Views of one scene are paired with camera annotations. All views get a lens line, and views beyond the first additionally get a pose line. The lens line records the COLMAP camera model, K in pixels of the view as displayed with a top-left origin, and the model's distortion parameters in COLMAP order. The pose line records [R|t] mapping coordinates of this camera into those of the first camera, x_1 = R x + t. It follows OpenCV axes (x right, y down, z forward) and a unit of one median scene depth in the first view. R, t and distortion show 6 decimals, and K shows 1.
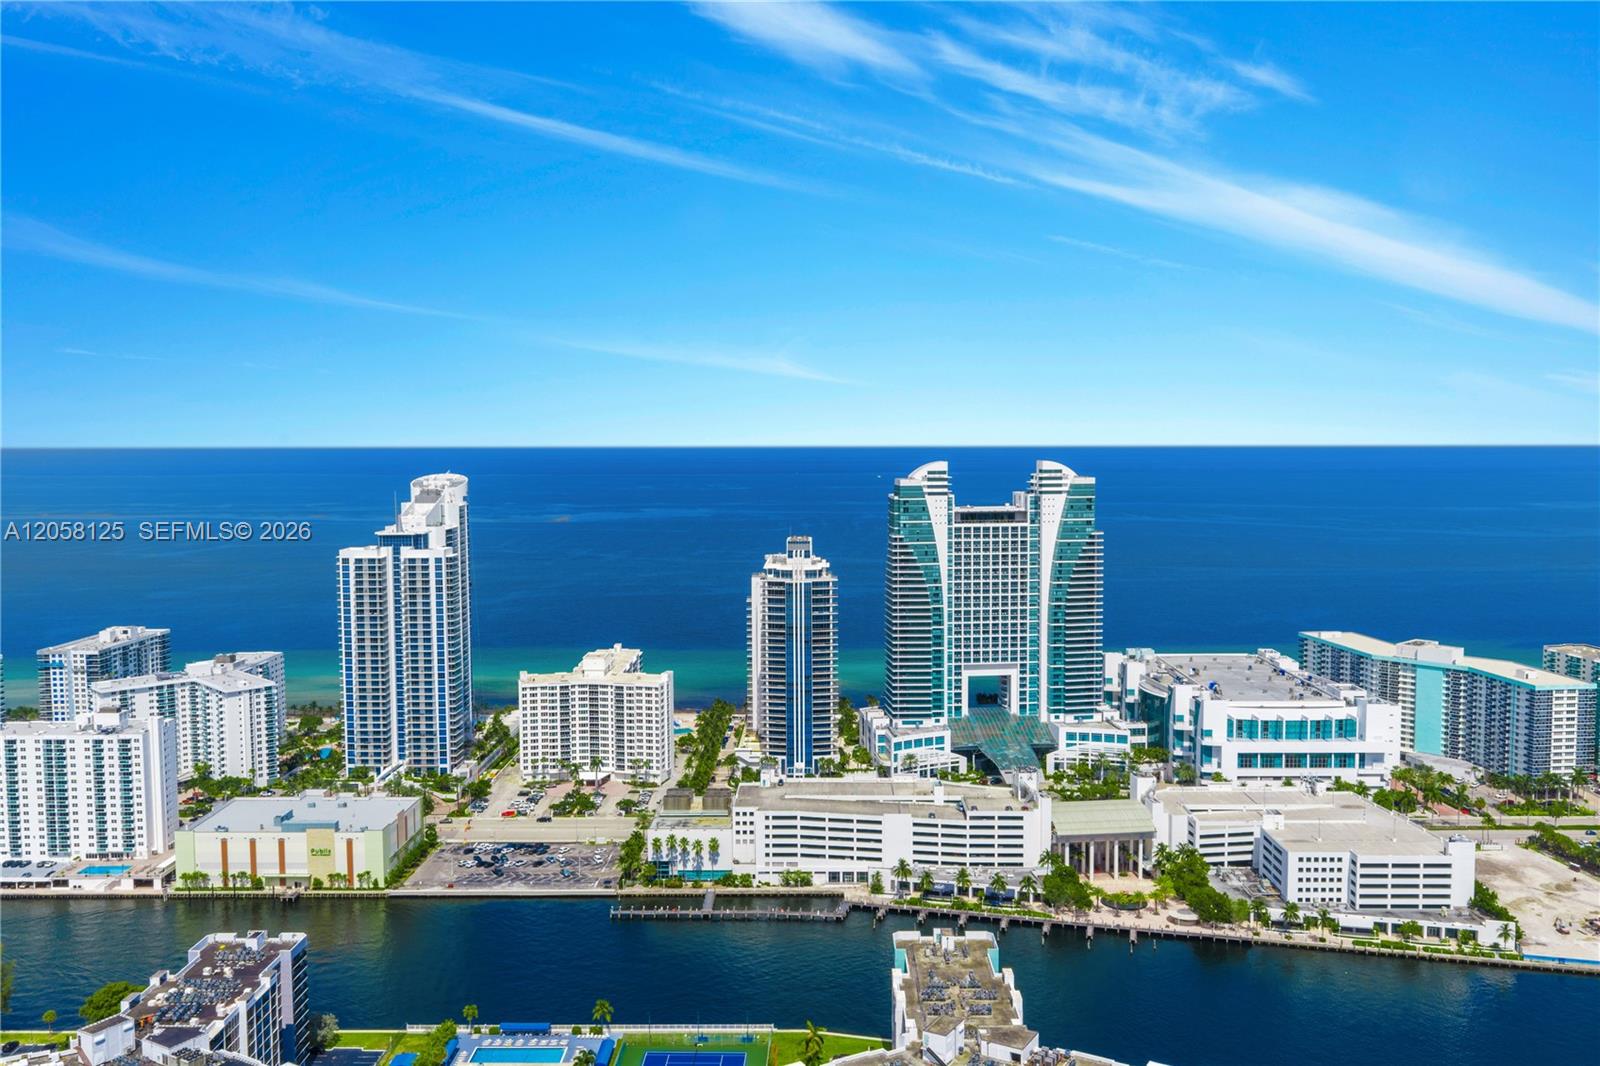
lens RADIAL K [[1442.7, 0, 800.0], [0, 1442.7, 533.0], [0, 0, 1]] dist [0.024144, 0.001678]
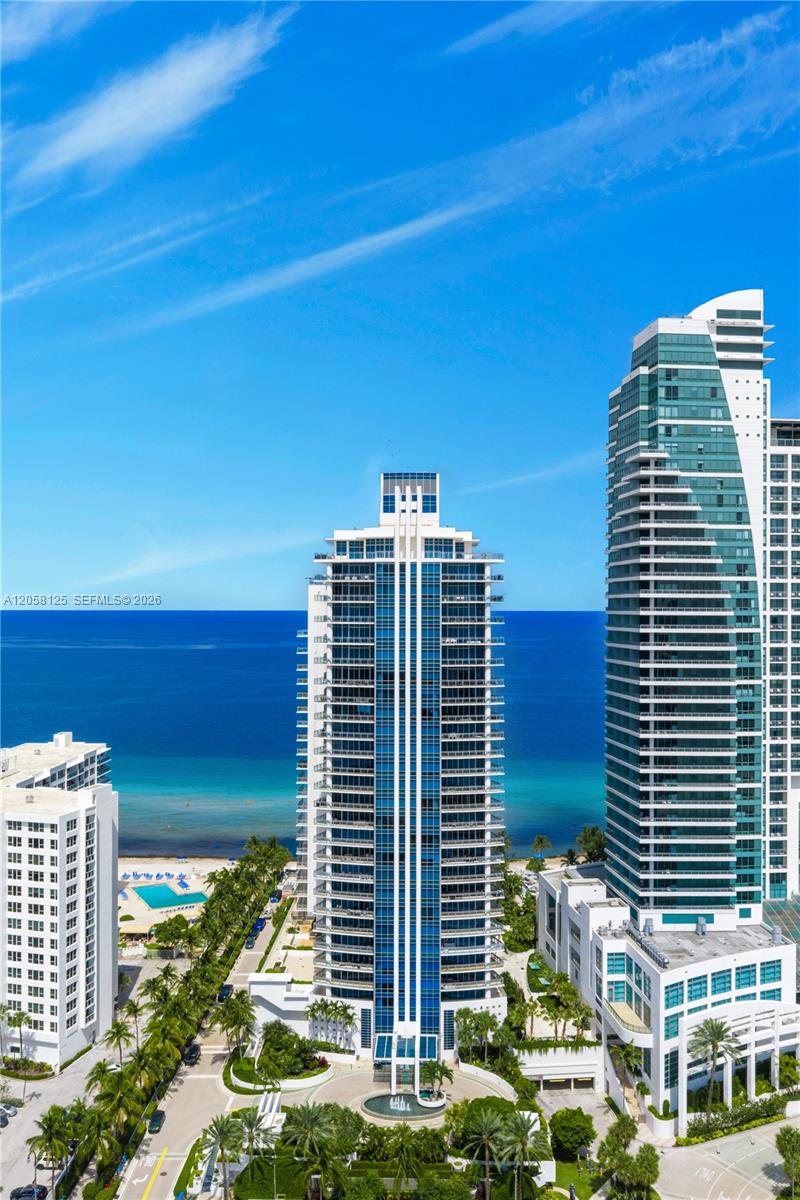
lens RADIAL K [[1082.0, 0, 400.0], [0, 1082.0, 600.0], [0, 0, 1]] dist [0.024144, 0.001678]
pose [[0.999909, 0.008251, -0.010677, 0.000018], [-0.009089, 0.996672, -0.081008, 0.068202], [0.009973, 0.081098, 0.996656, 0.692350]]
